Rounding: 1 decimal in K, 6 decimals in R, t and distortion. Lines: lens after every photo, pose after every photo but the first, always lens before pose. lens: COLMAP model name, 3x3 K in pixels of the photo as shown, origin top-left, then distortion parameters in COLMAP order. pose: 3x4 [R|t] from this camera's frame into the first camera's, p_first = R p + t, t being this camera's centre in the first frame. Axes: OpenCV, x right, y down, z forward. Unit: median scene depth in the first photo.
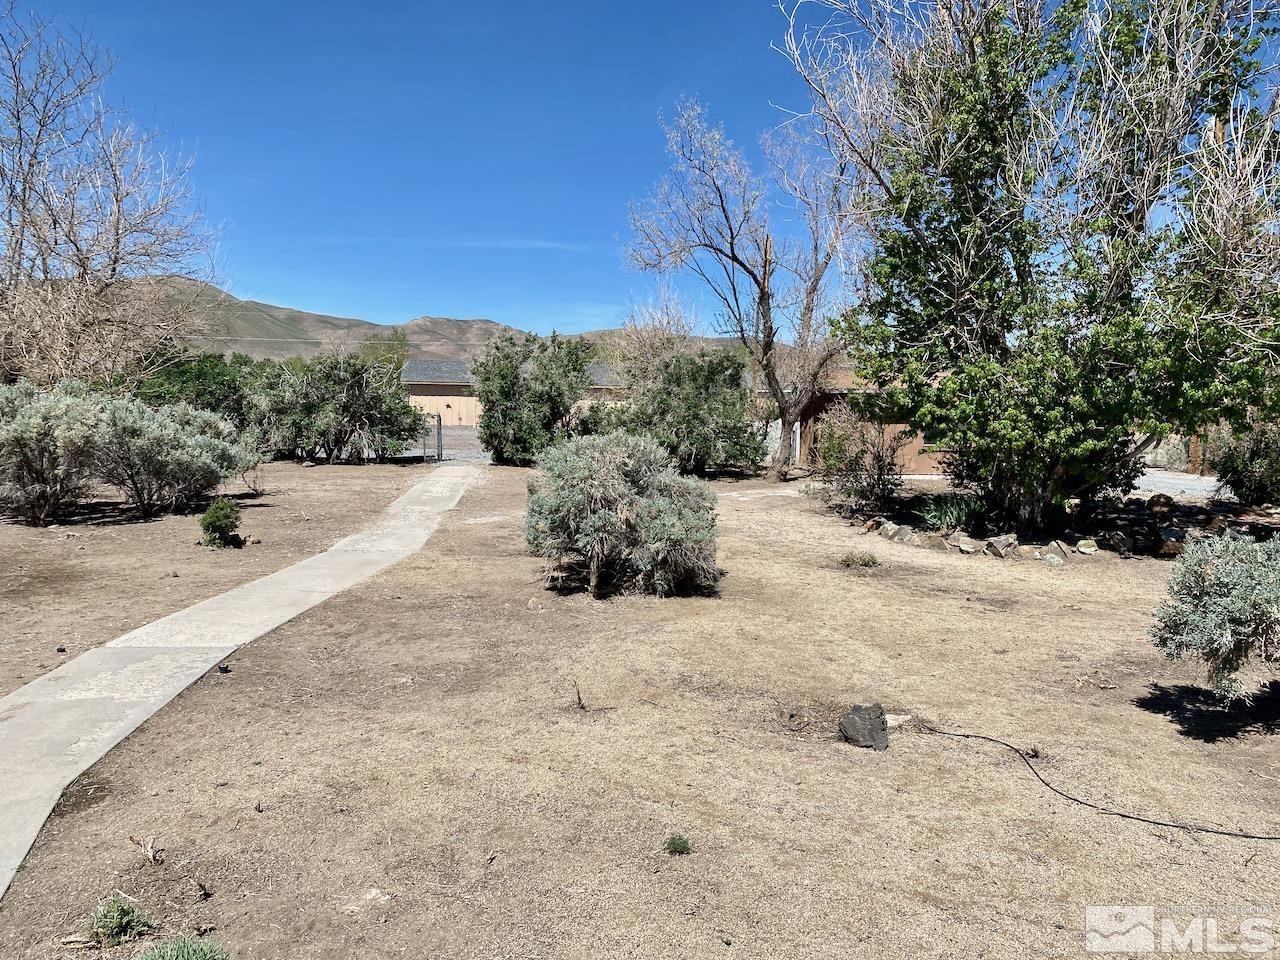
lens RADIAL K [[978.2, 0, 638.8], [0, 978.2, 473.2], [0, 0, 1]] dist [0.045612, -0.057088]
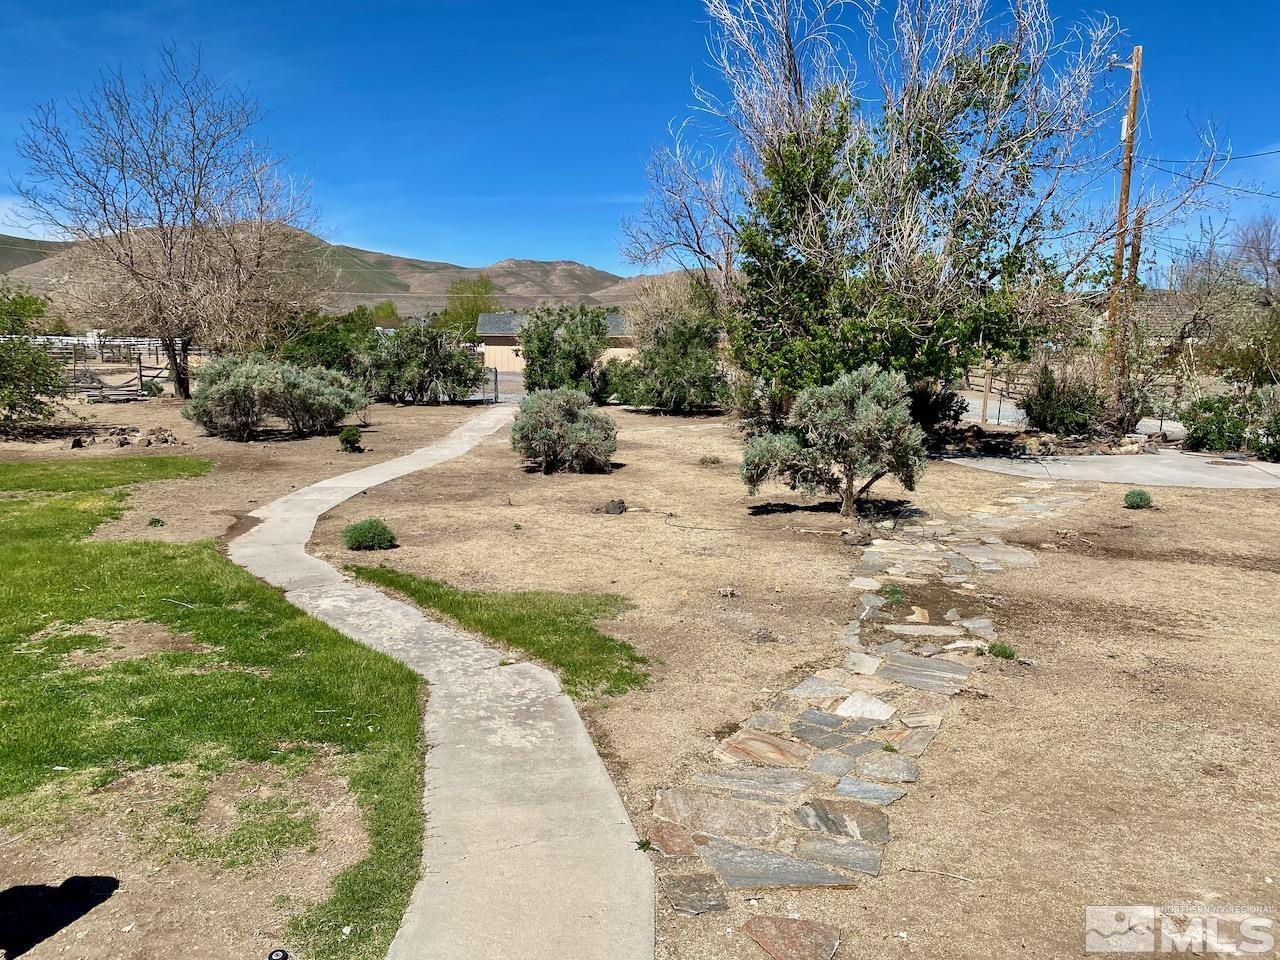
lens RADIAL K [[978.2, 0, 647.3], [0, 978.2, 479.0], [0, 0, 1]] dist [0.045612, -0.057088]
pose [[0.996968, 0.004496, -0.077686, 0.134077], [0.000587, 0.997867, 0.065285, 0.004773], [0.077814, -0.065132, 0.994838, -0.397014]]
